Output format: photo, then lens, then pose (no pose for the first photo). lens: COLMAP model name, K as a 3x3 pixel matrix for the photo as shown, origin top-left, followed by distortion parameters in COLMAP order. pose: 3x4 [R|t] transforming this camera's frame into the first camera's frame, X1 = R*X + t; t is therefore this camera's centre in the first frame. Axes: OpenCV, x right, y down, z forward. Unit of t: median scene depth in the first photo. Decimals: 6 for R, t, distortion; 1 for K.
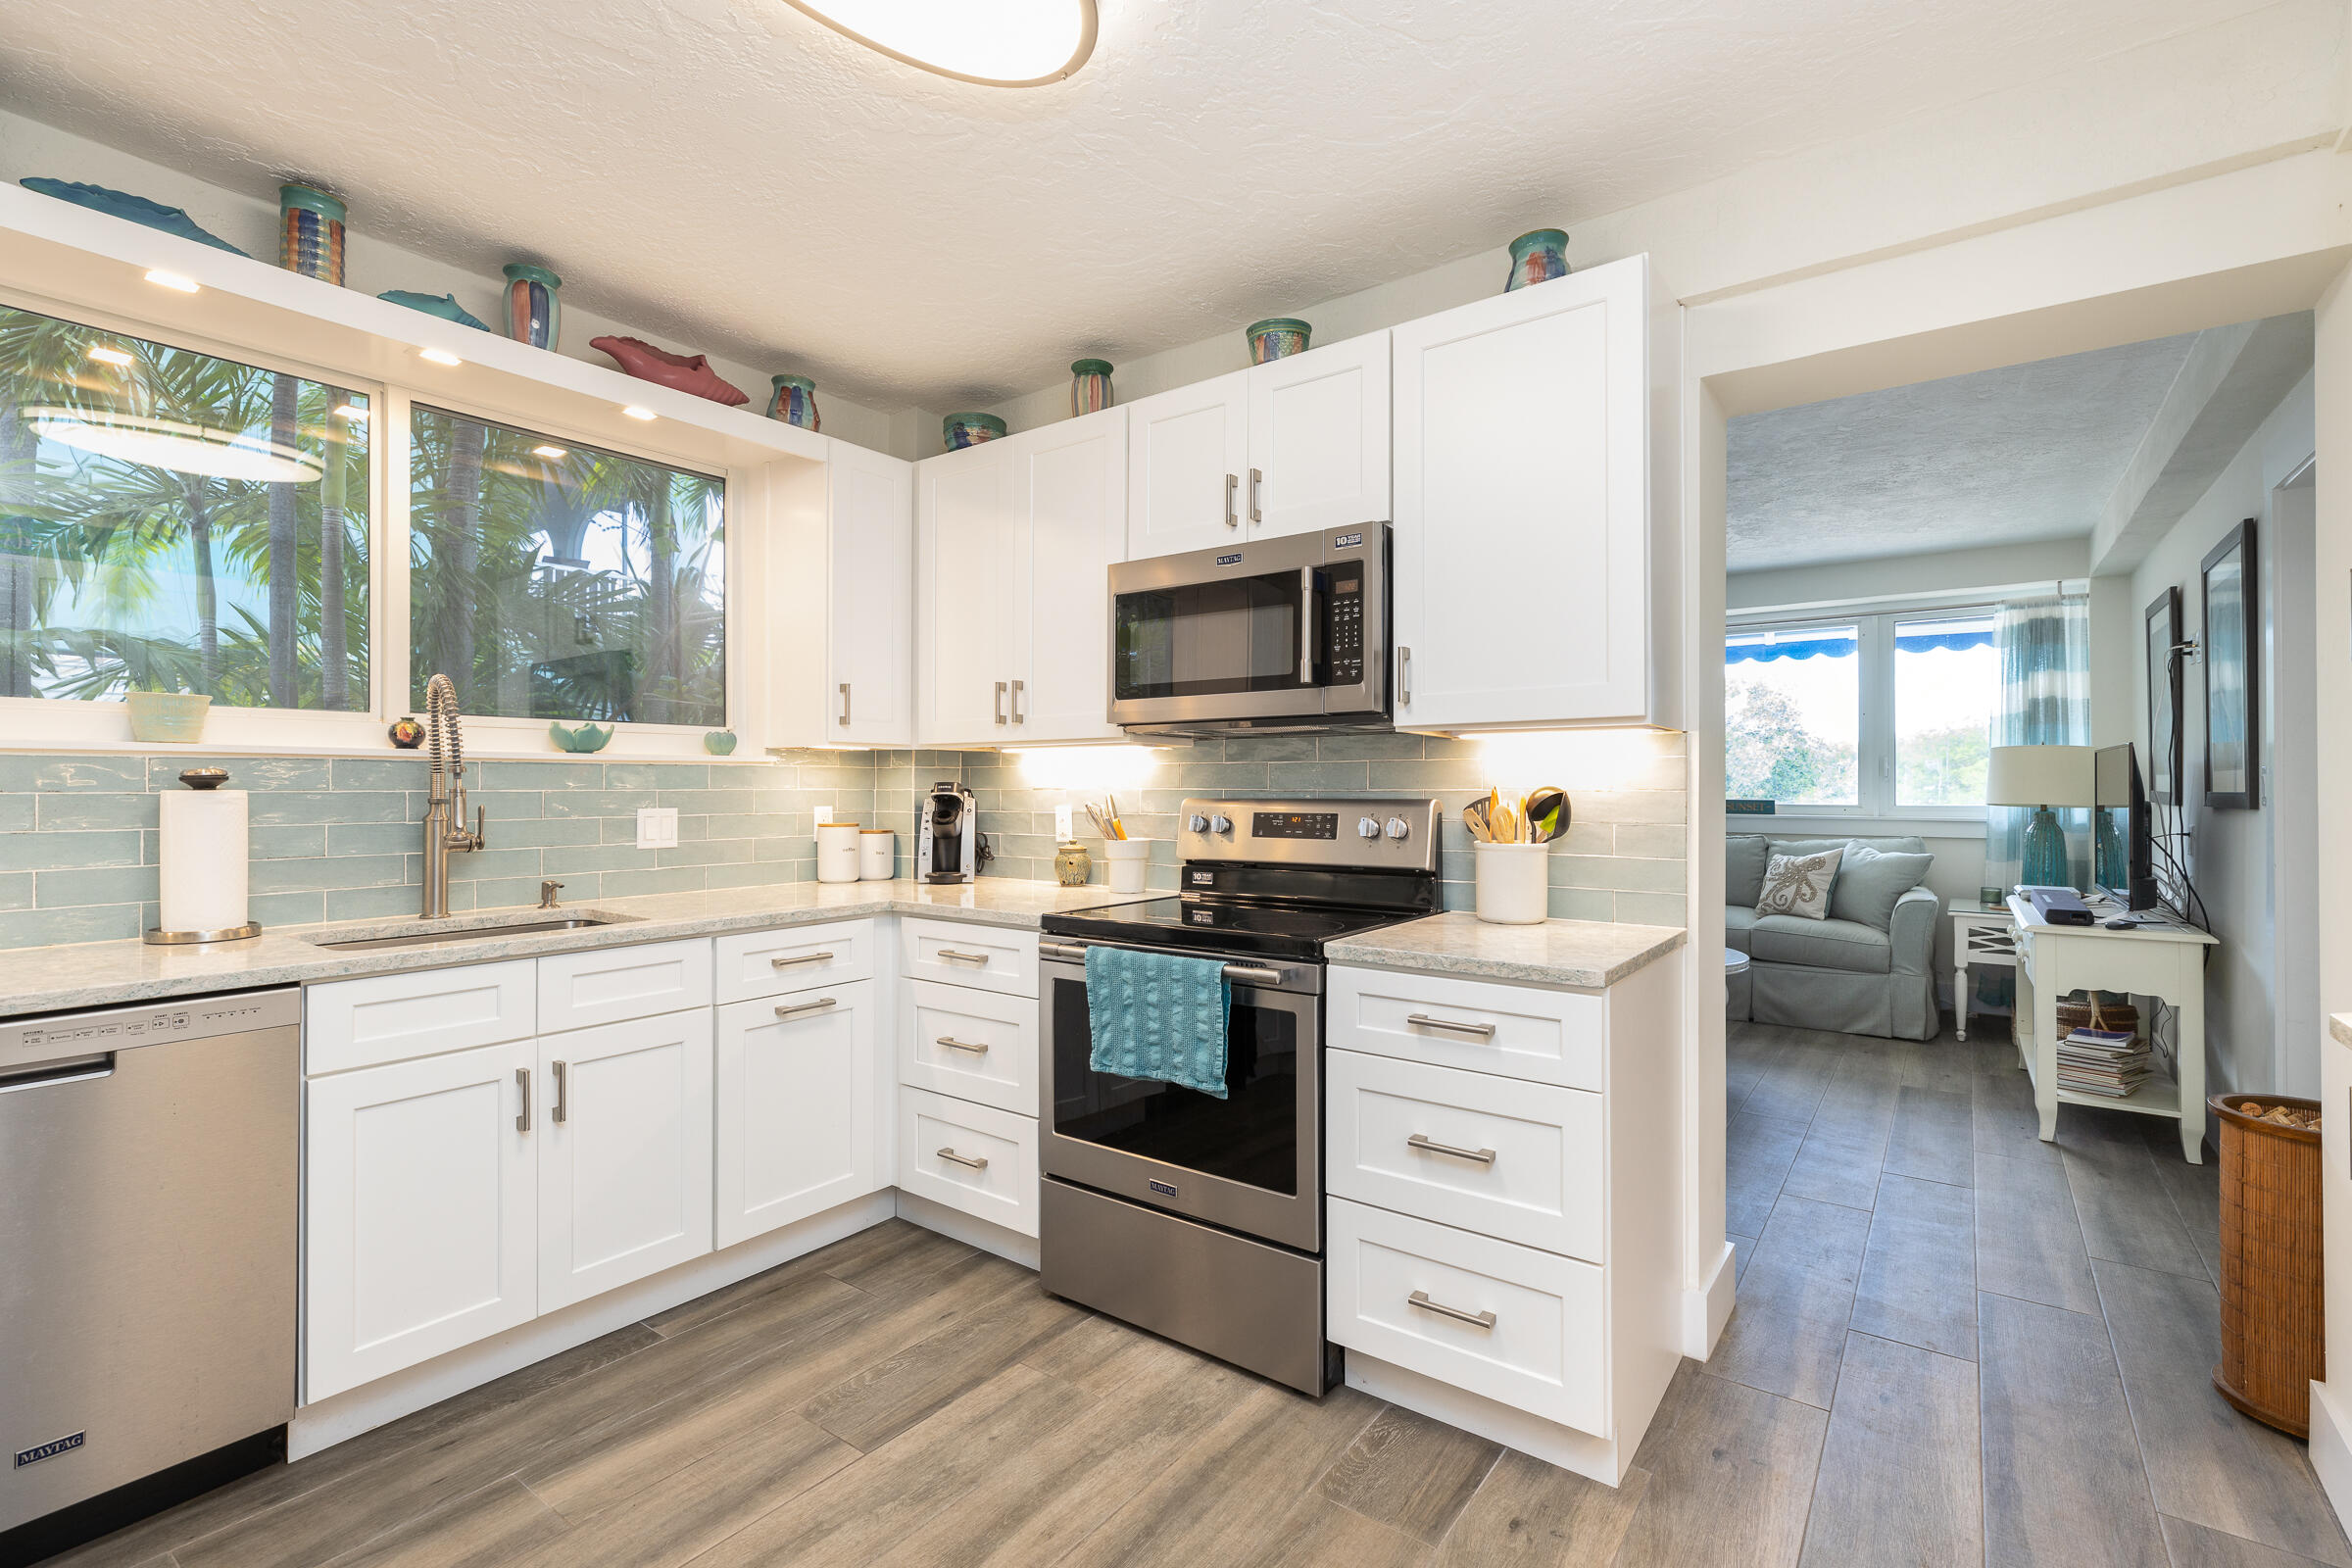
lens RADIAL K [[1052.5, 0, 1169.0], [0, 1052.5, 778.4], [0, 0, 1]] dist [0.003141, 0.000152]
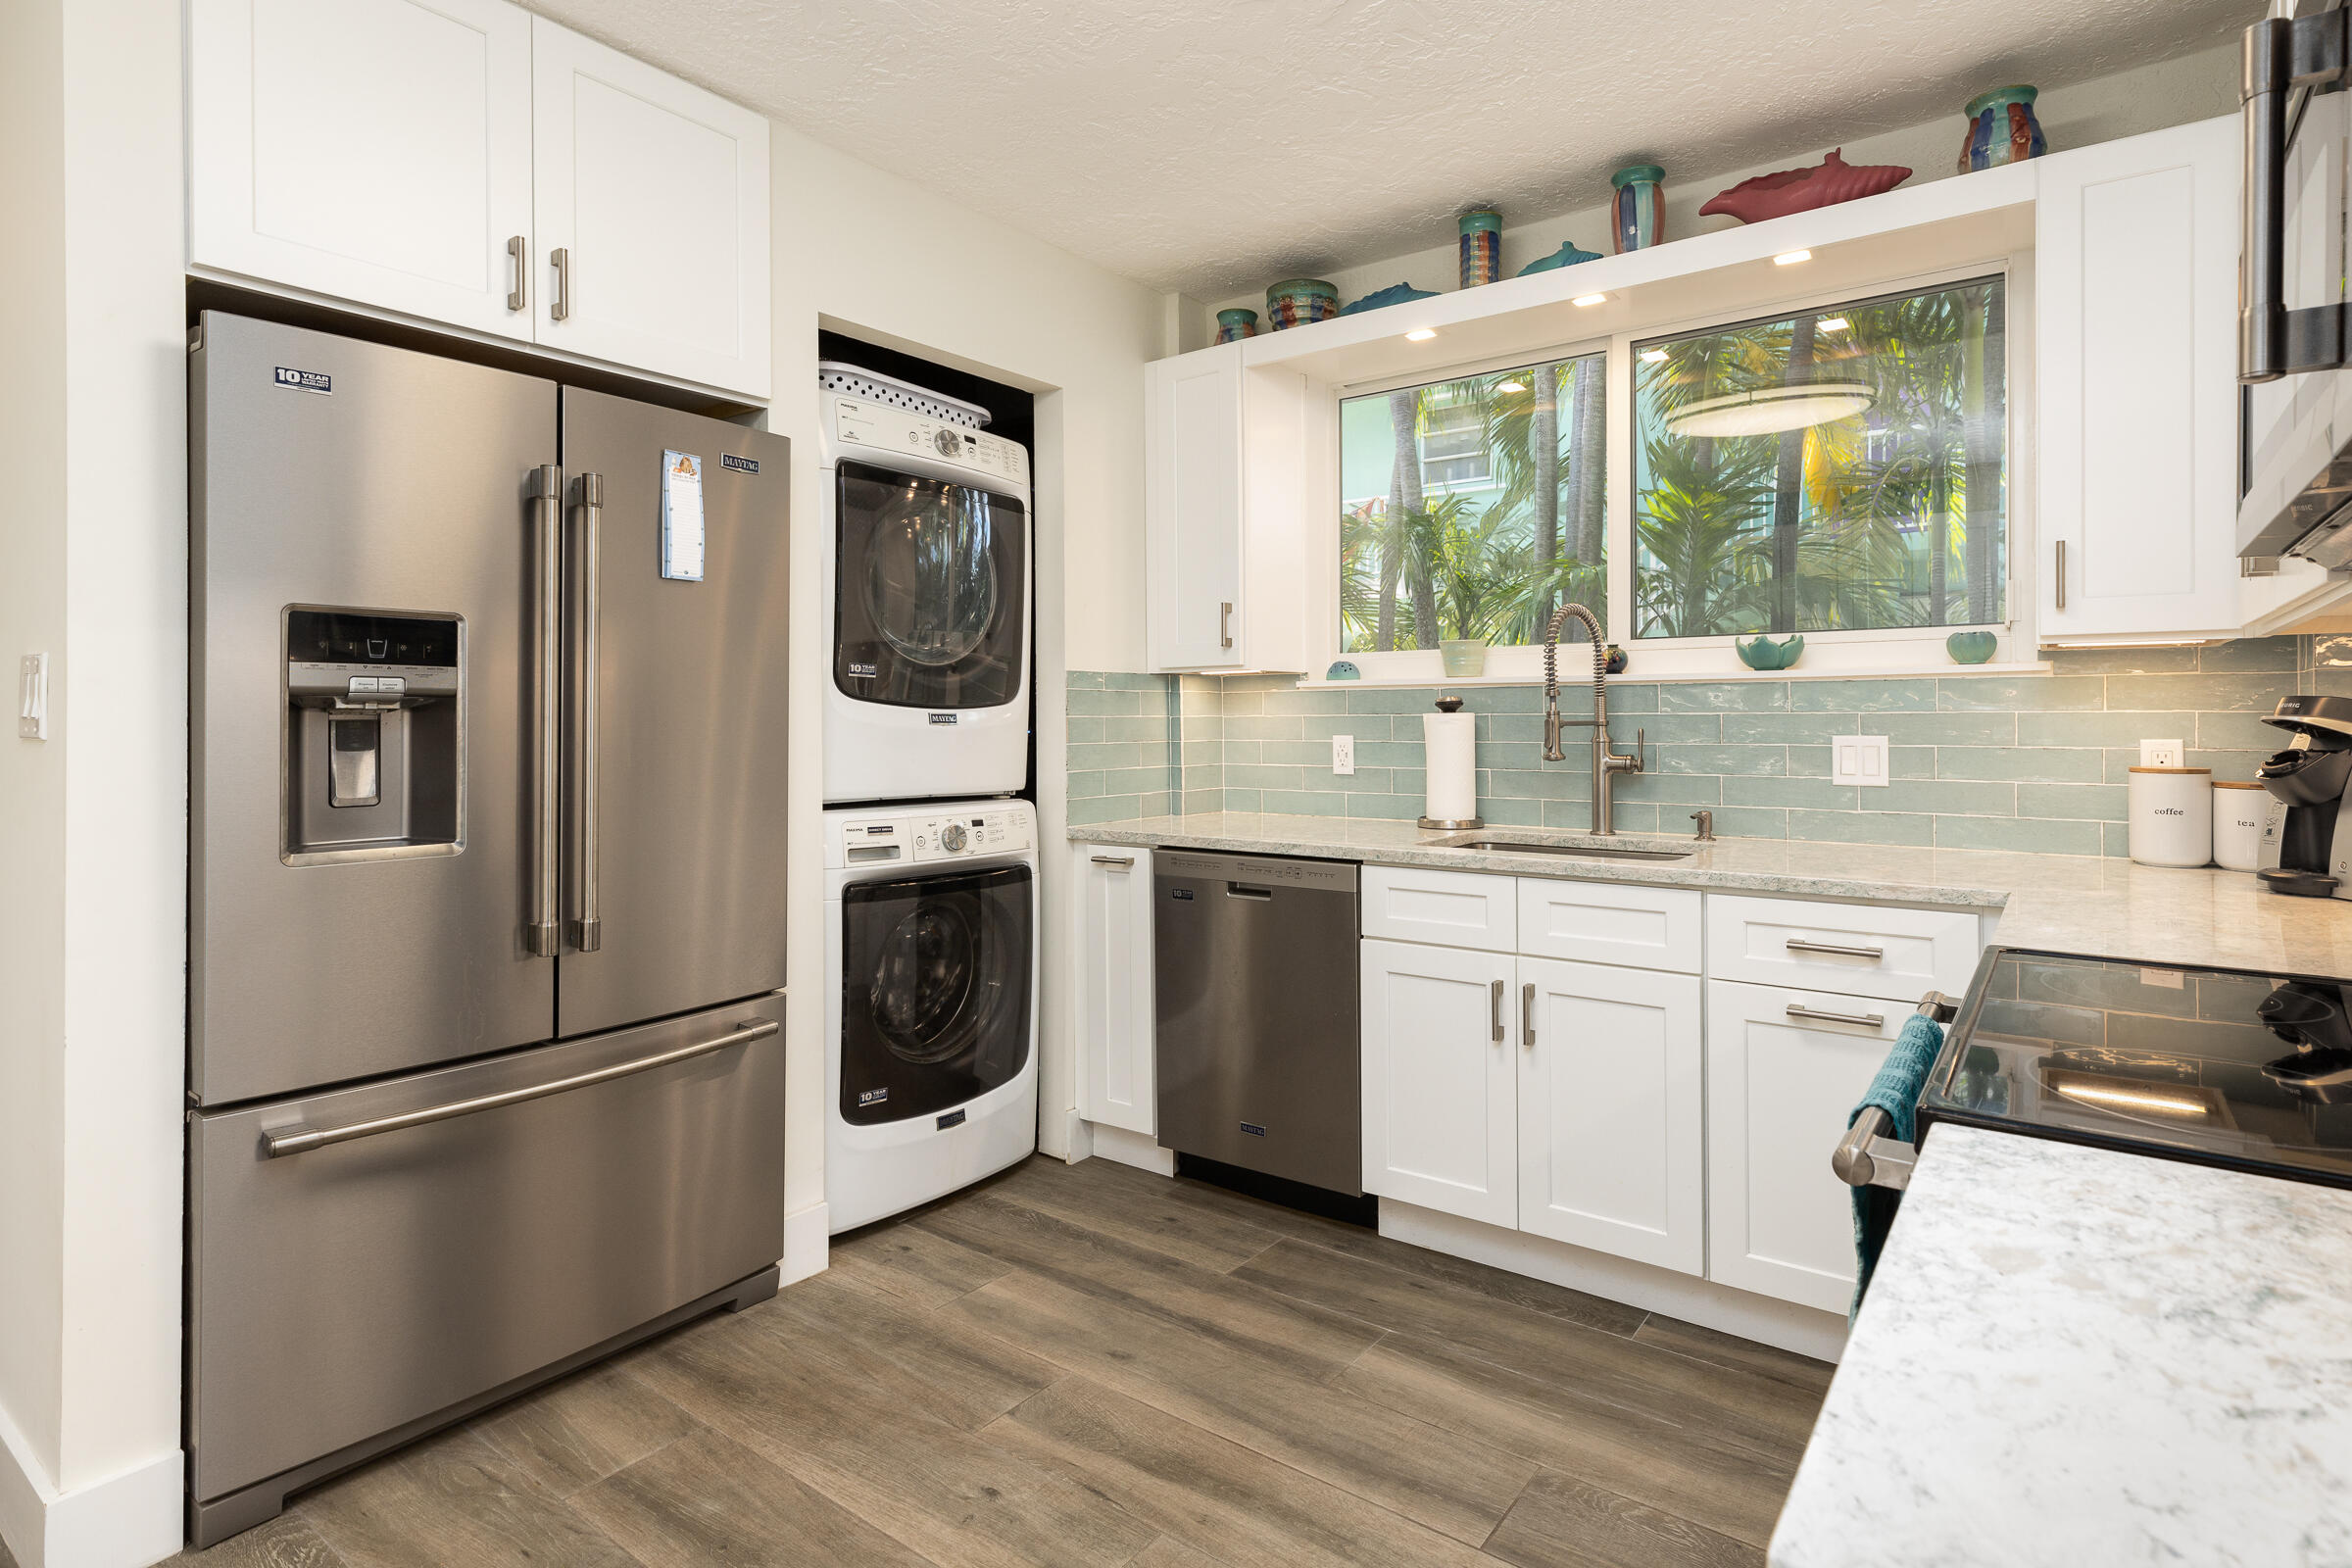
lens RADIAL K [[1098.9, 0, 1171.5], [0, 1098.9, 711.3], [0, 0, 1]] dist [0.003230, -0.000221]
pose [[0.054031, -0.001302, -0.998538, 0.500569], [0.009904, 0.999951, -0.000768, 0.008821], [0.998490, -0.009848, 0.054041, 0.691942]]
